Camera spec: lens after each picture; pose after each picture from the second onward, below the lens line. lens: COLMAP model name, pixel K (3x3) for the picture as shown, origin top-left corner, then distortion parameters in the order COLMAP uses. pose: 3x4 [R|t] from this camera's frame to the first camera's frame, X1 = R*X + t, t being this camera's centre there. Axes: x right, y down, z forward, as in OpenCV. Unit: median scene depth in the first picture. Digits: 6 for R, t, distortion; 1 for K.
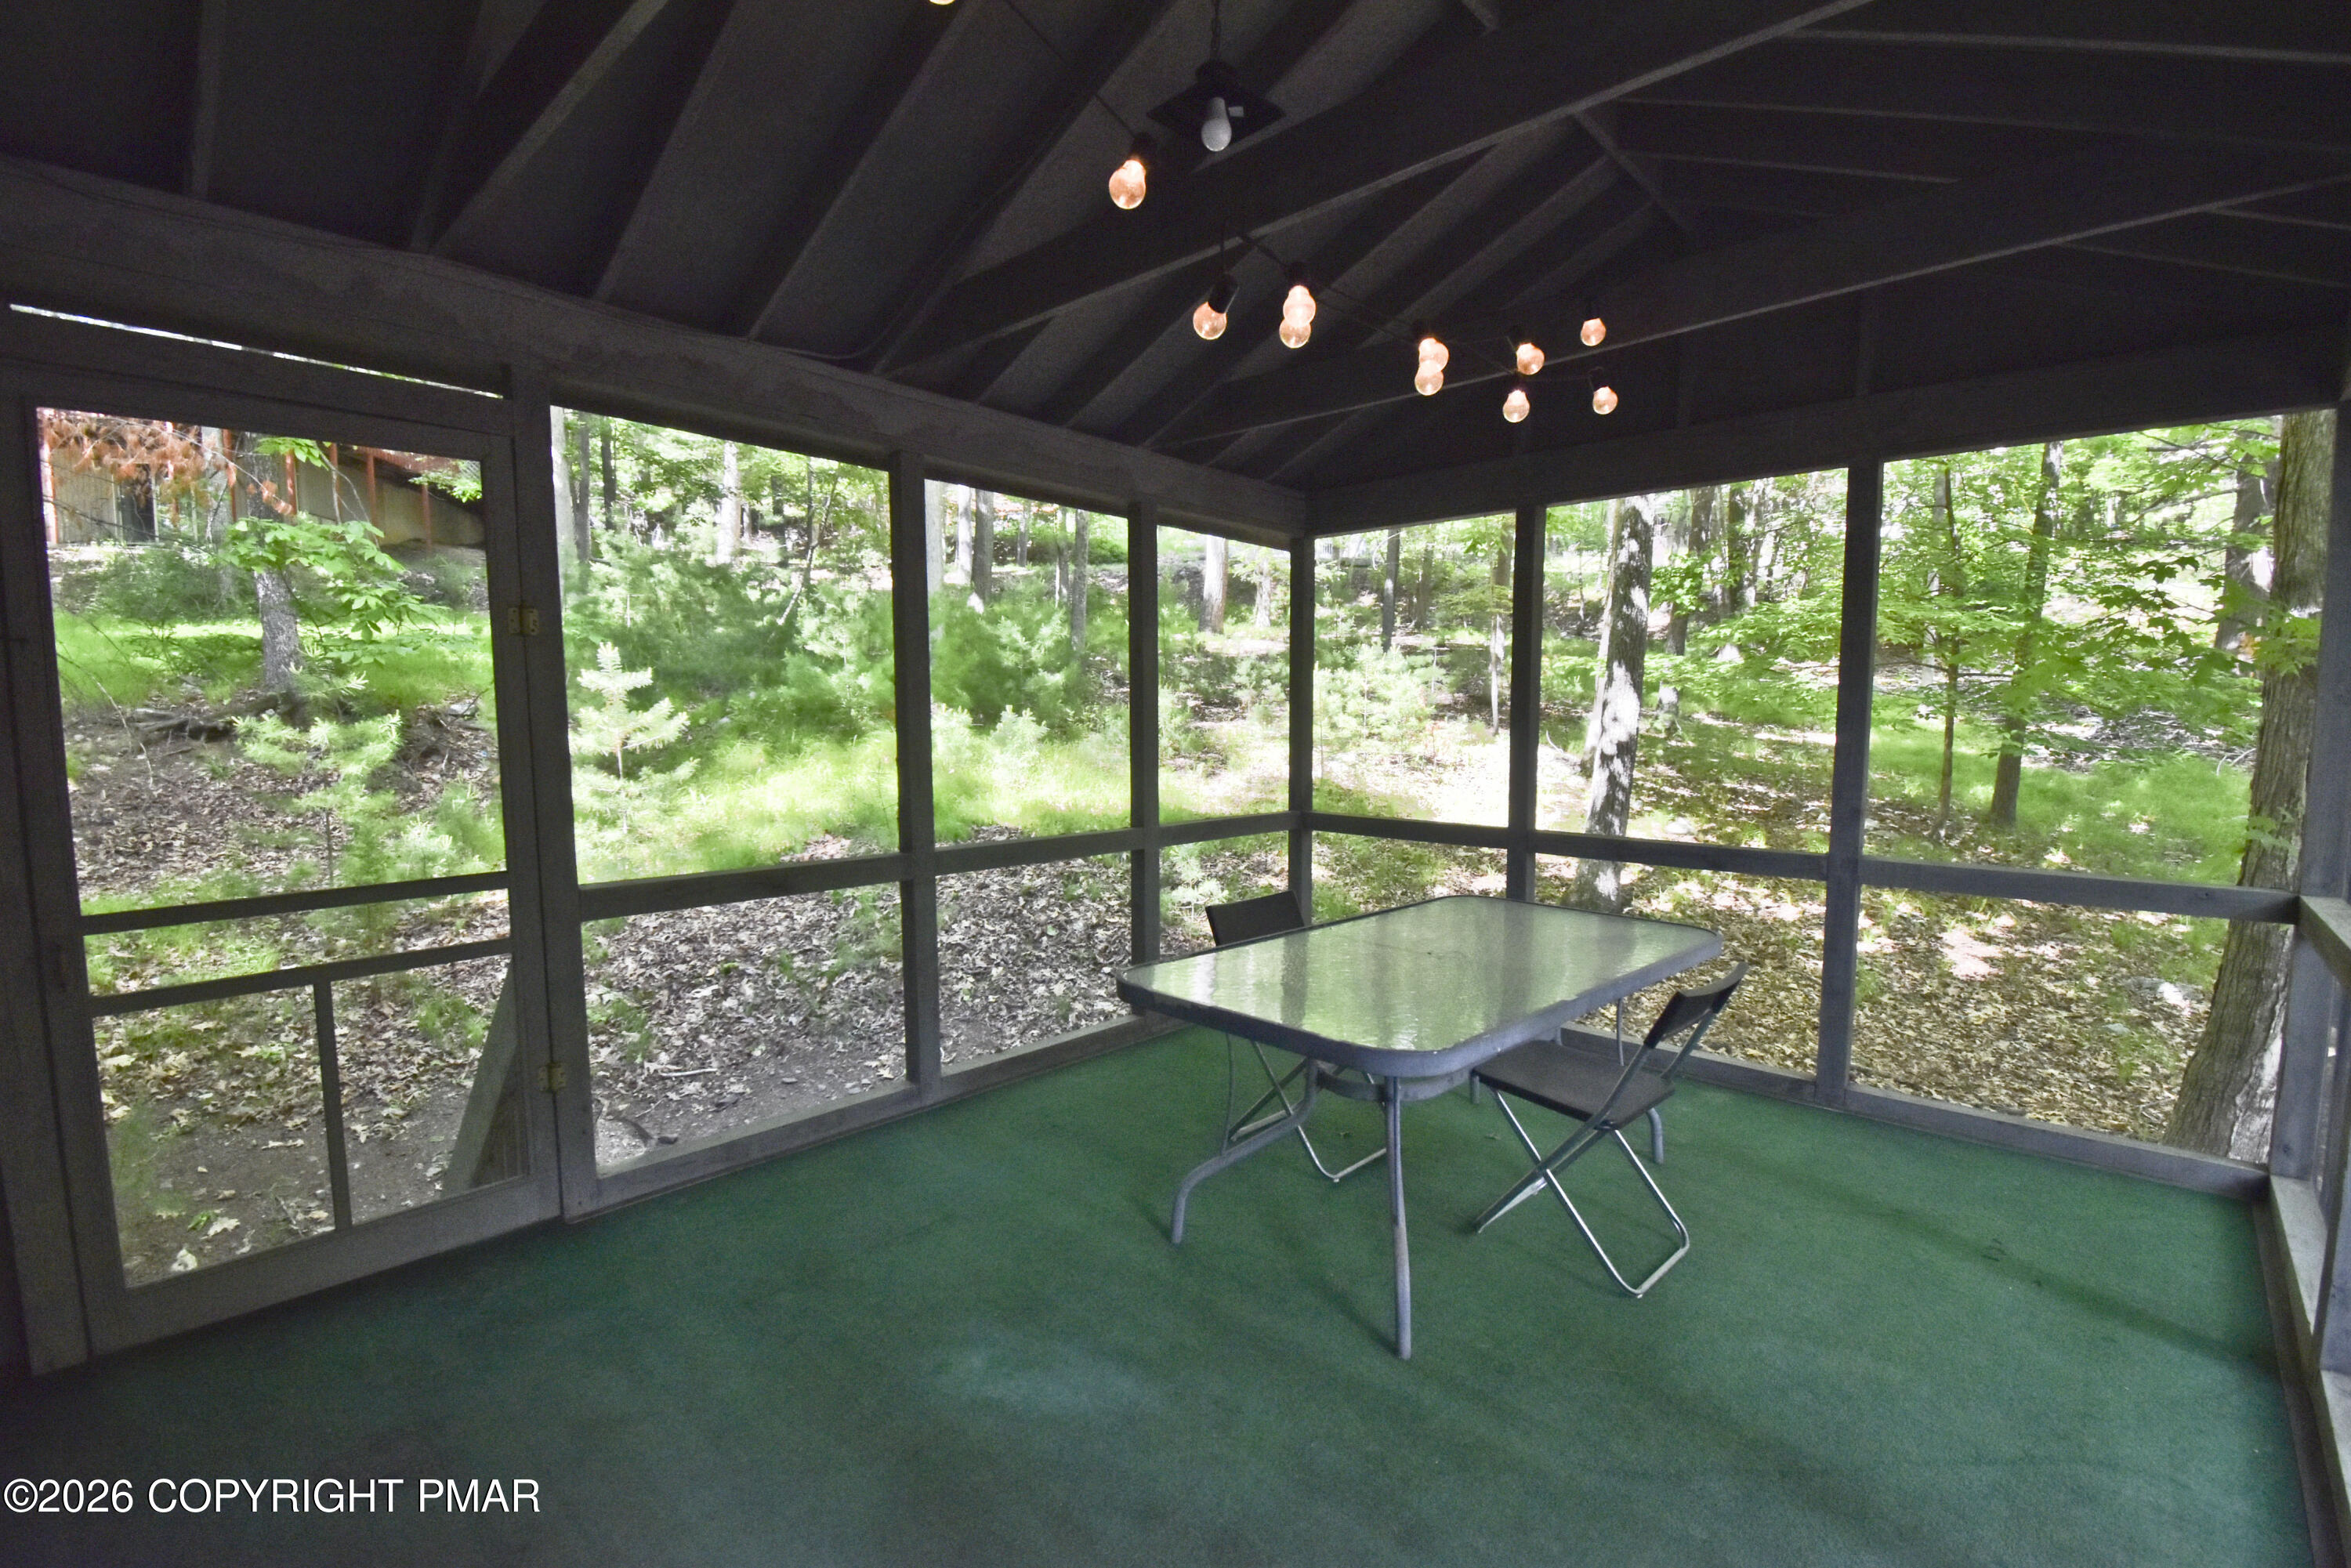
lens RADIAL K [[1030.7, 0, 1198.0], [0, 1030.7, 793.7], [0, 0, 1]] dist [0.001452, 0.000102]
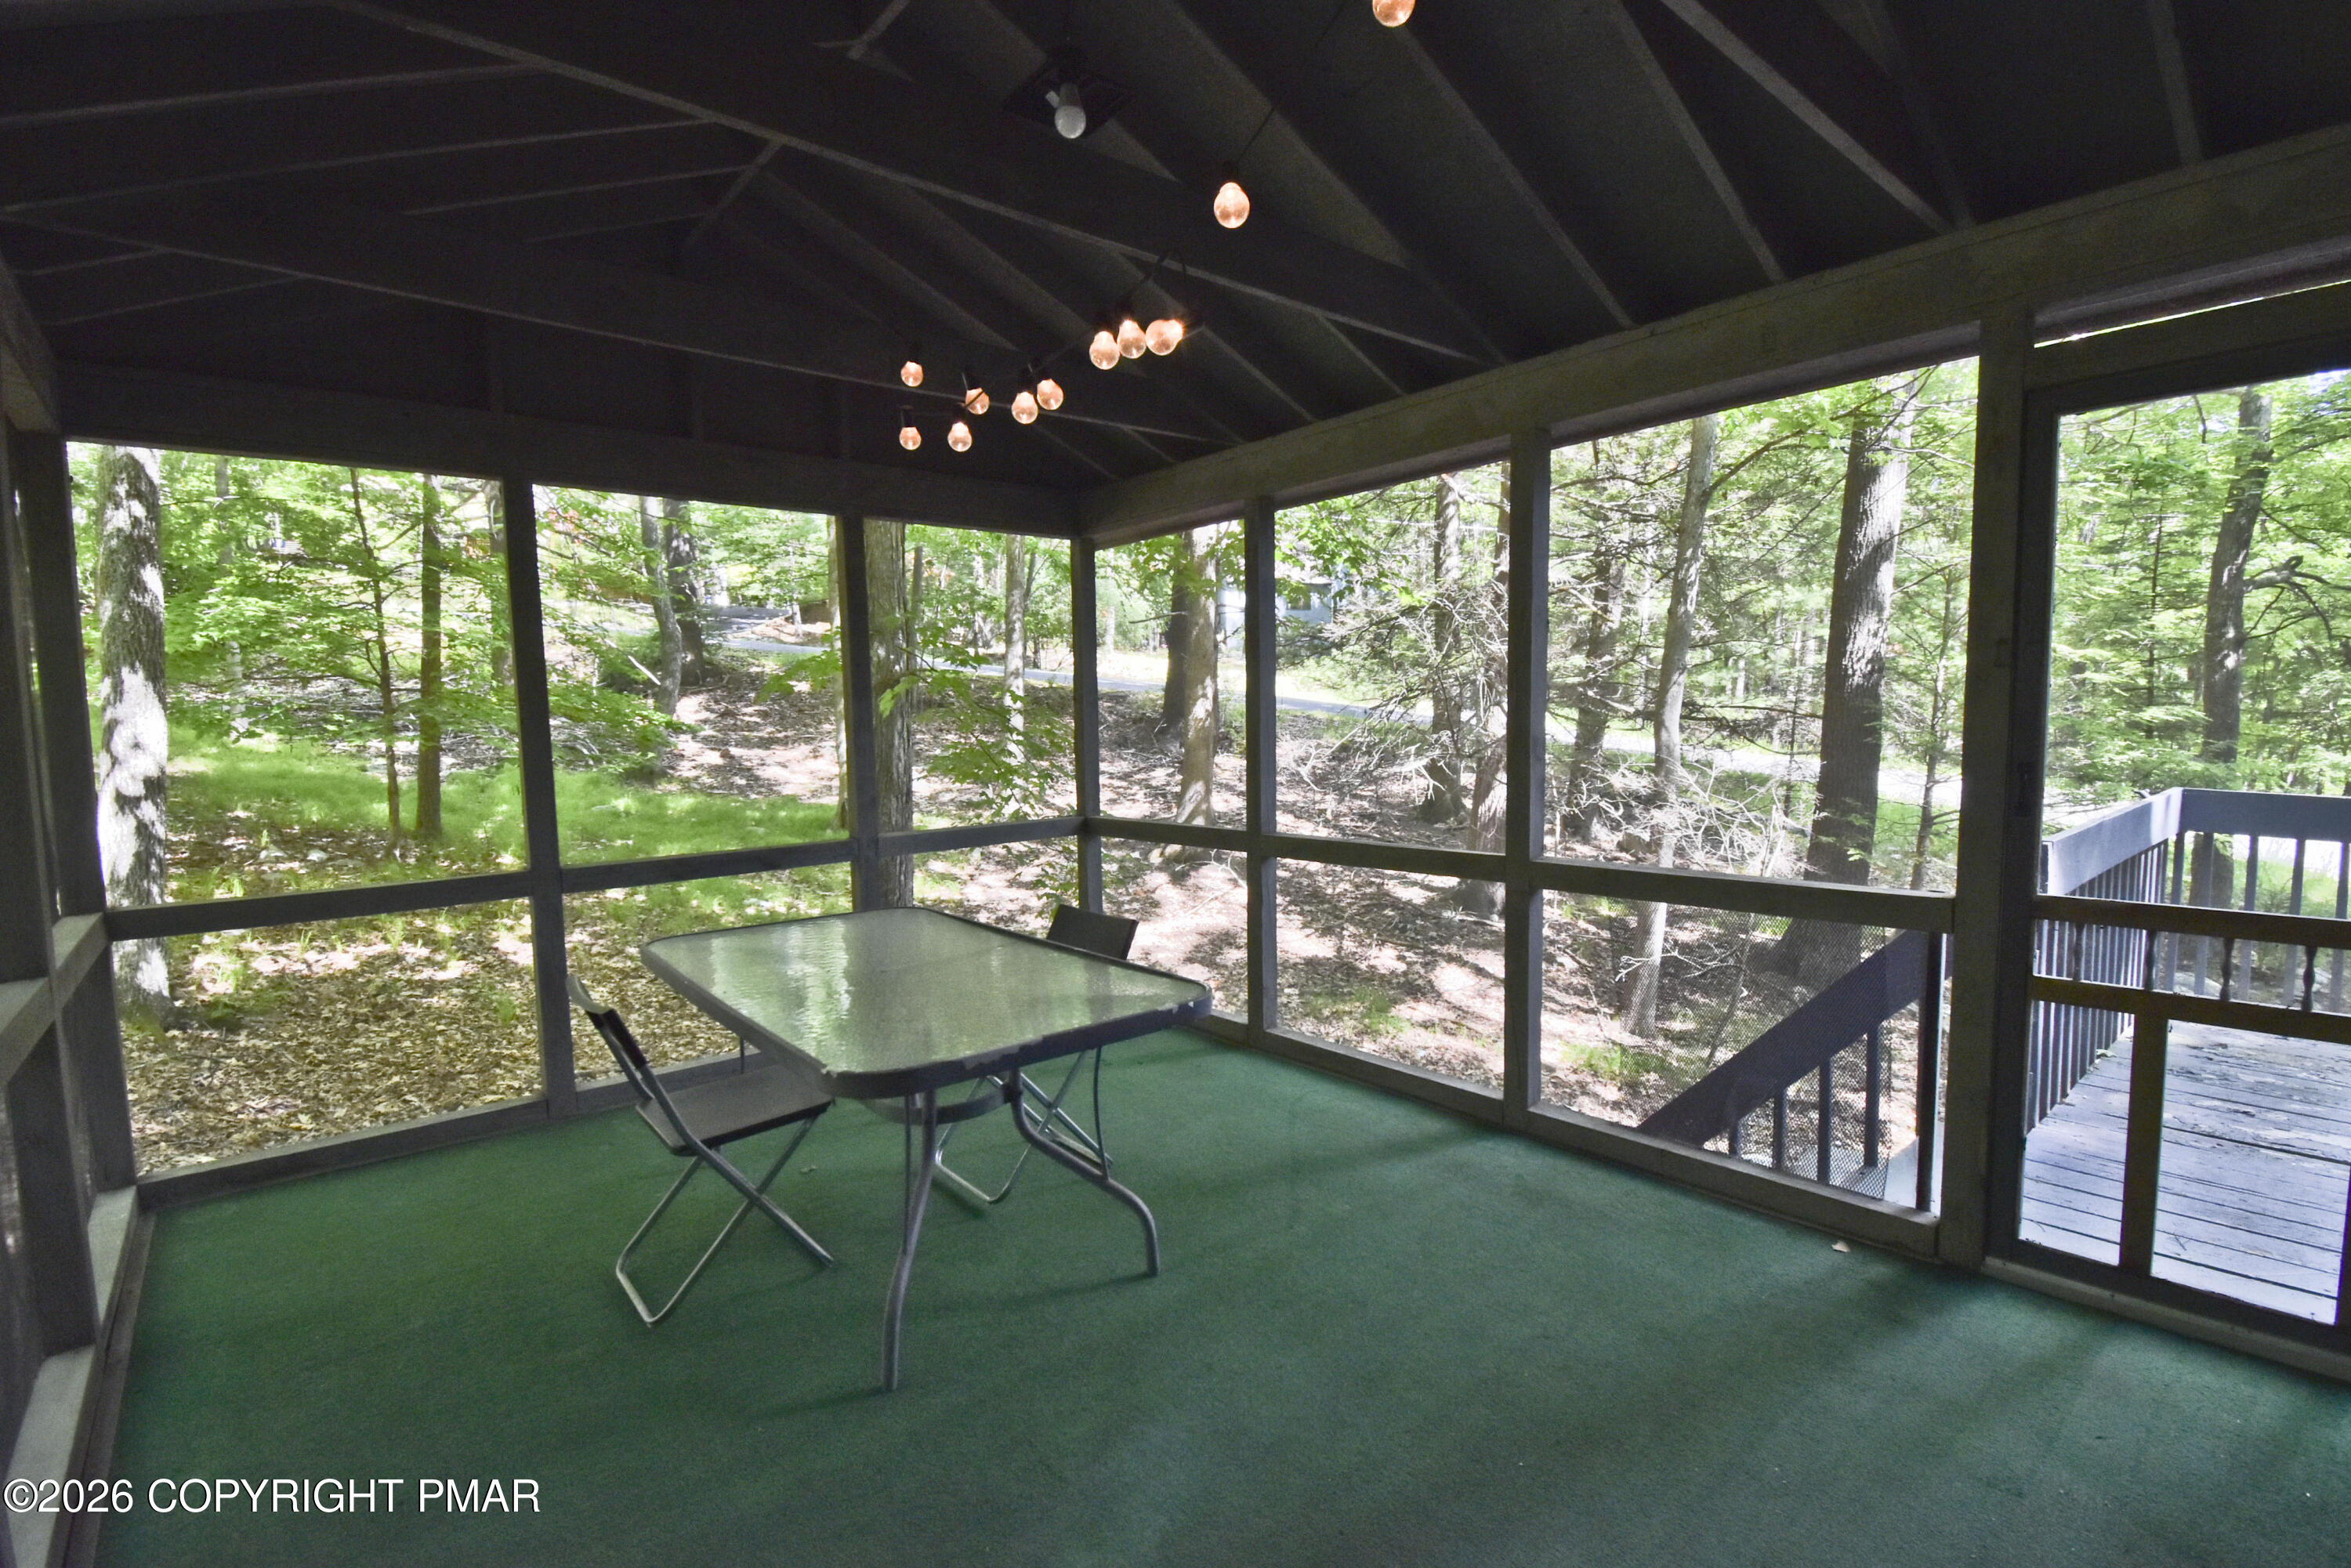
lens RADIAL K [[1030.7, 0, 1198.0], [0, 1030.7, 793.7], [0, 0, 1]] dist [0.001452, 0.000102]
pose [[0.140635, -0.080099, 0.986816, -0.252993], [0.100607, 0.992719, 0.066240, -0.016450], [-0.984937, 0.089965, 0.147669, 0.208727]]
